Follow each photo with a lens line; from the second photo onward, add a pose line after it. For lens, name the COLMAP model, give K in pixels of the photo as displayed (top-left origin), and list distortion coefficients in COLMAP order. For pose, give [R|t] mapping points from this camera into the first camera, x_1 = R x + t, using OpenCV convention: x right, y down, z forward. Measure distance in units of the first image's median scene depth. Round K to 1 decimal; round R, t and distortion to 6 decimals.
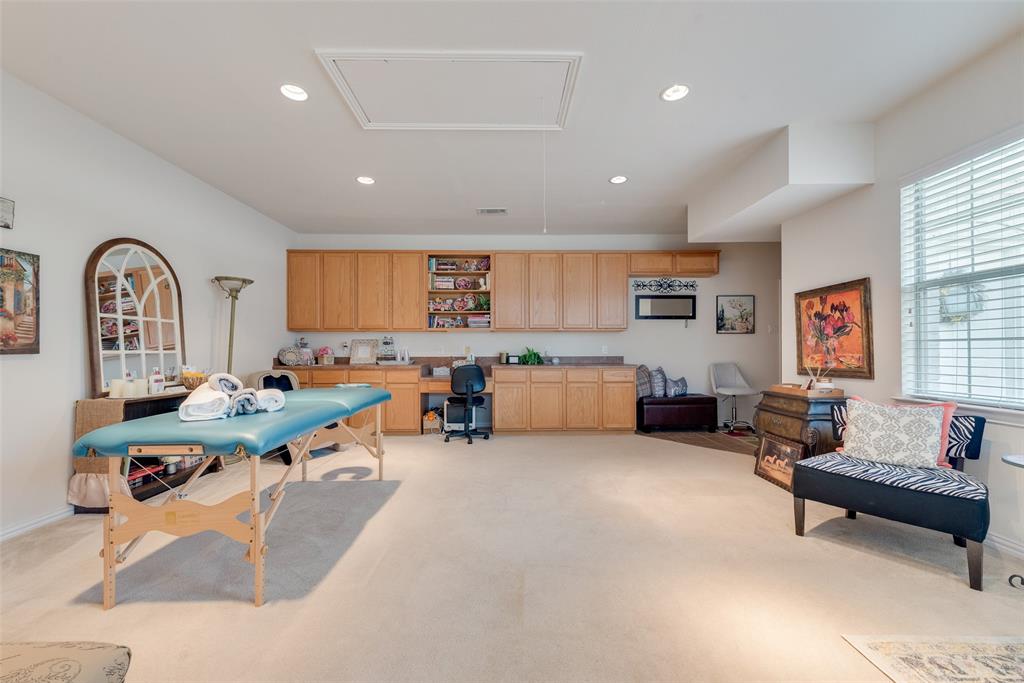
lens RADIAL K [[376.0, 0, 512.0], [0, 376.0, 341.5], [0, 0, 1]] dist [-0.000071, -0.000003]
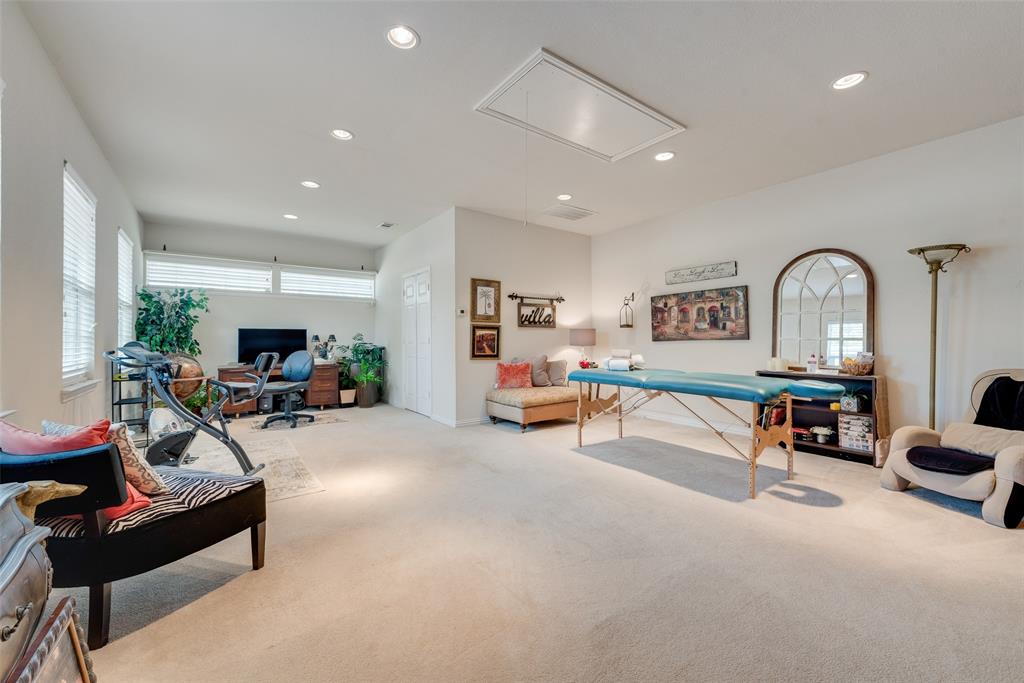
lens RADIAL K [[410.3, 0, 512.0], [0, 410.3, 341.5], [0, 0, 1]] dist [0.000050, -0.000002]
pose [[-0.813060, 0.002455, -0.582175, 0.815614], [0.010194, 0.999898, -0.010020, 0.049829], [0.582091, -0.014082, -0.813002, 1.958773]]
